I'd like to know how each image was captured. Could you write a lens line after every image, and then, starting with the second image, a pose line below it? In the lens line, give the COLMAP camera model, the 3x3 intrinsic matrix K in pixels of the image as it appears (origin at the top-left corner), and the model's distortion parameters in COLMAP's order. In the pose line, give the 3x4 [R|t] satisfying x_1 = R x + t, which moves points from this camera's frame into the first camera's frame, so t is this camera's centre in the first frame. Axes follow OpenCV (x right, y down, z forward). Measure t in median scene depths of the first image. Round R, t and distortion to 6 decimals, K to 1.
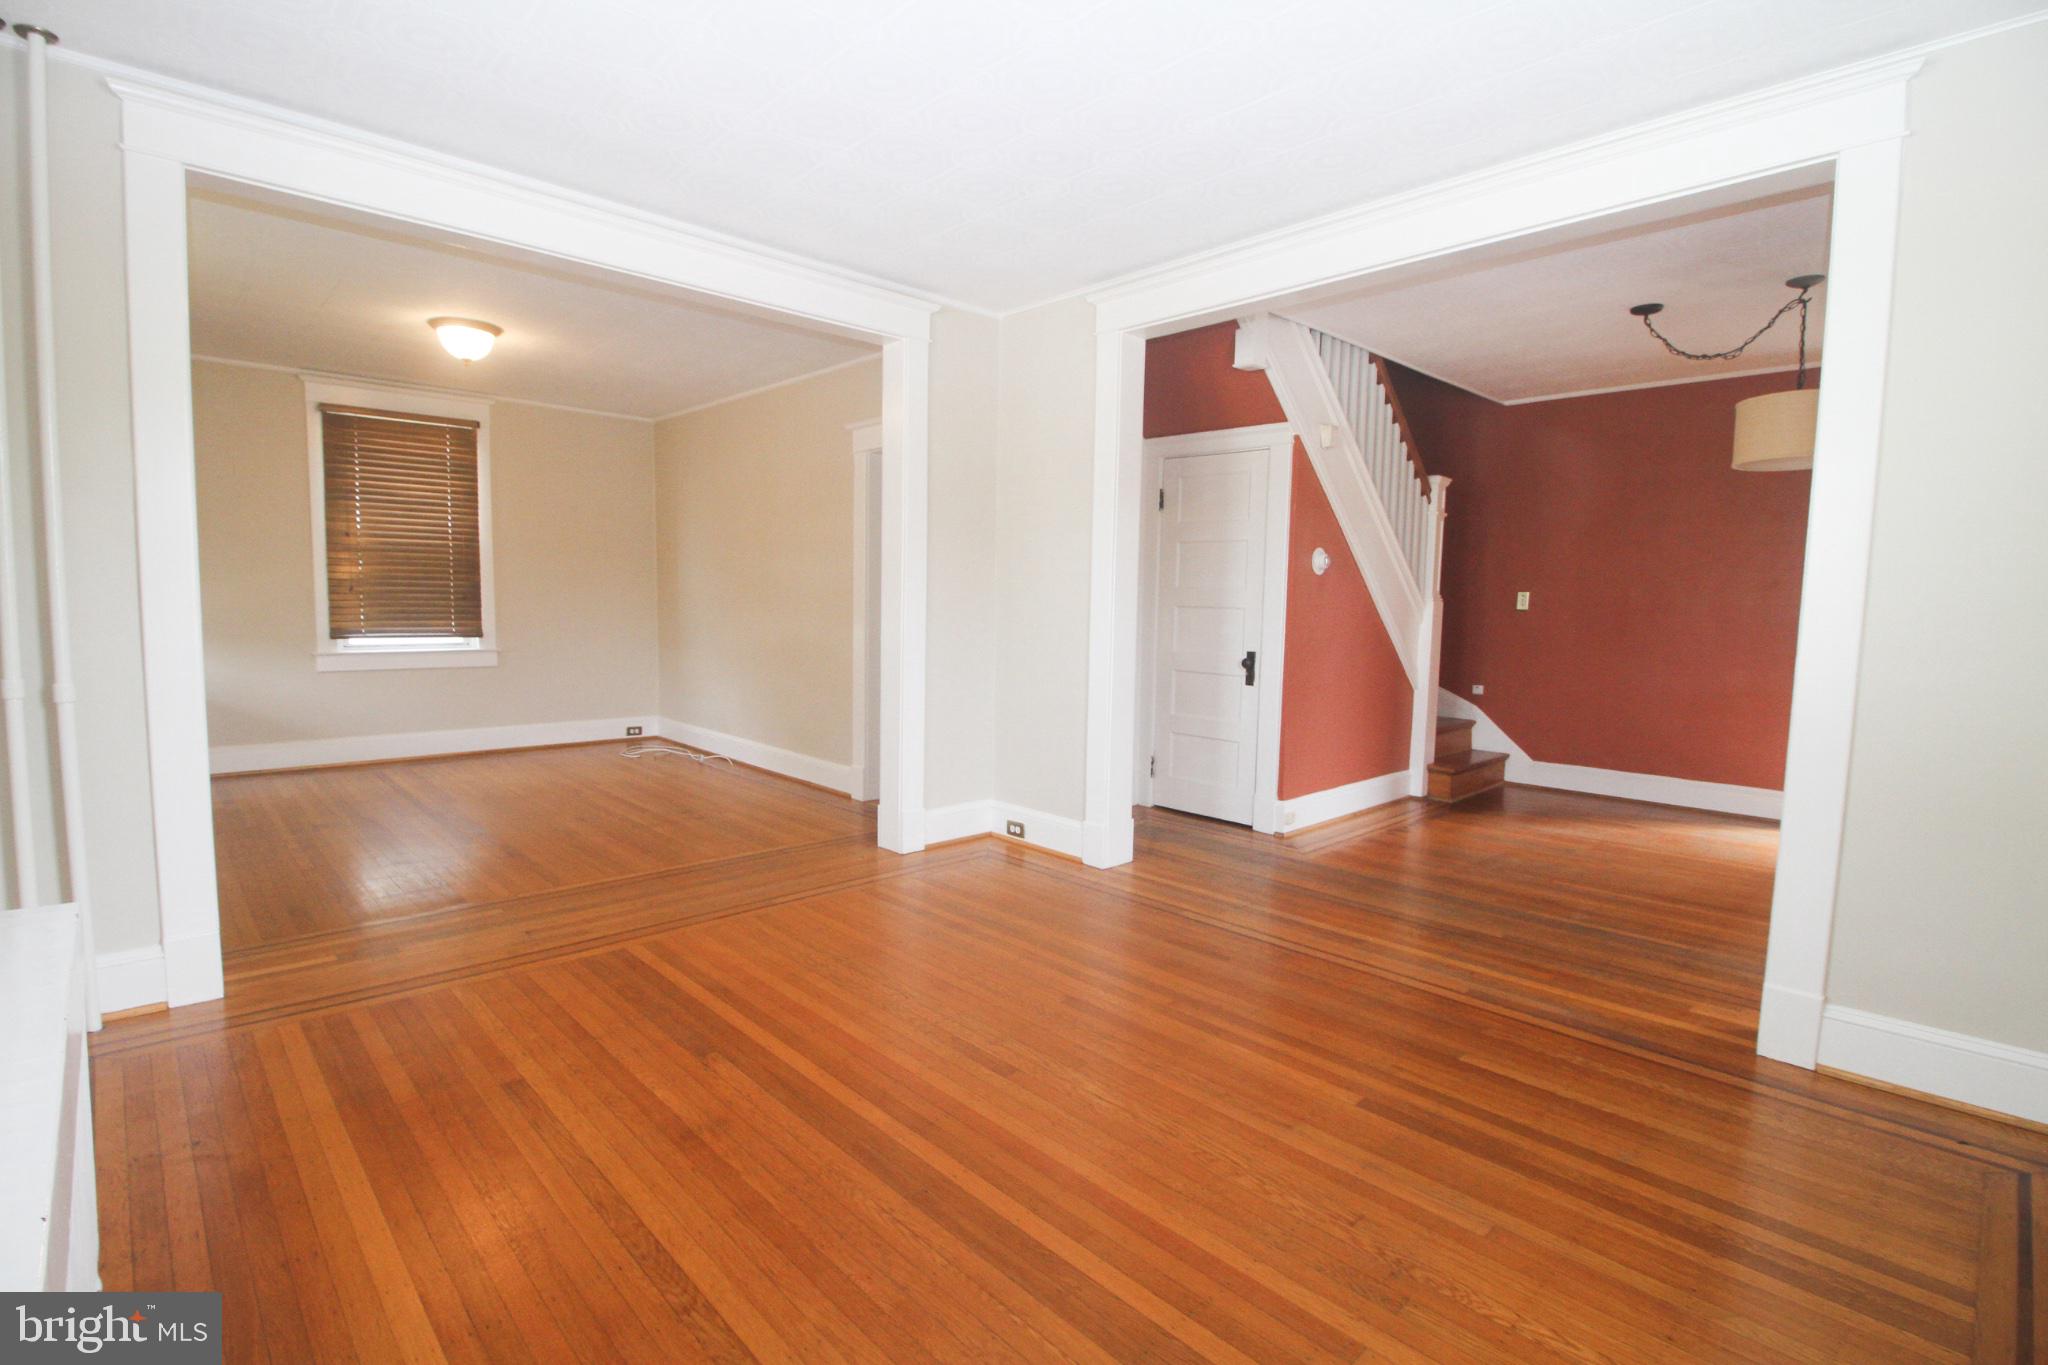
lens RADIAL K [[955.7, 0, 1013.0], [0, 955.7, 691.0], [0, 0, 1]] dist [-0.002449, -0.011547]
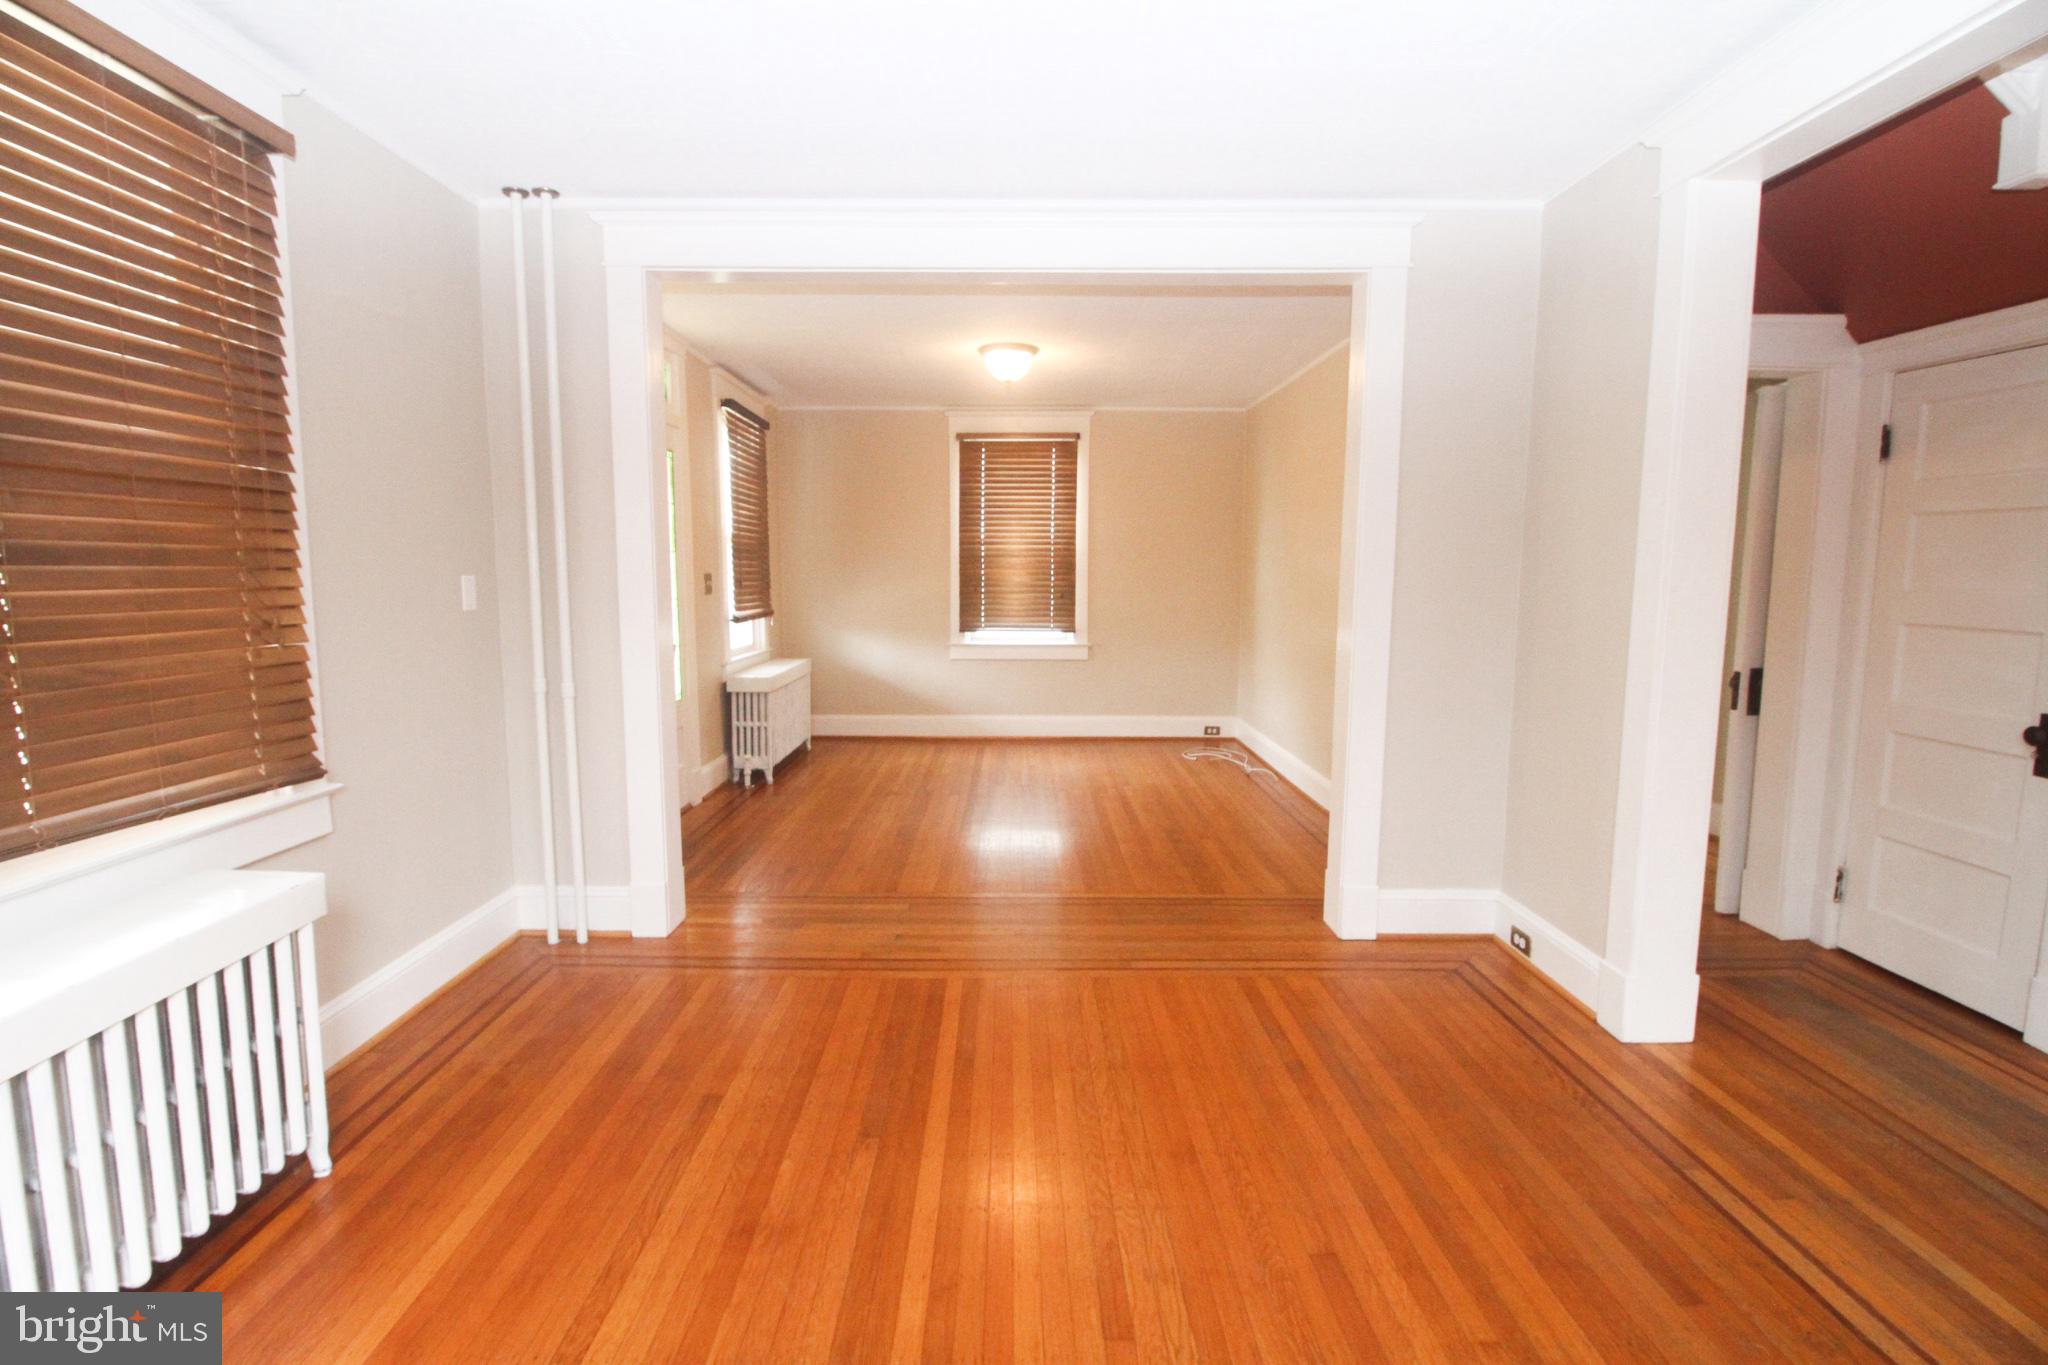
lens RADIAL K [[955.7, 0, 1007.7], [0, 955.7, 682.5], [0, 0, 1]] dist [-0.002449, -0.011547]
pose [[0.724881, 0.063993, -0.685895, 0.202603], [-0.056734, 0.997839, 0.033138, -0.047284], [0.686534, 0.014893, 0.726945, 0.237423]]
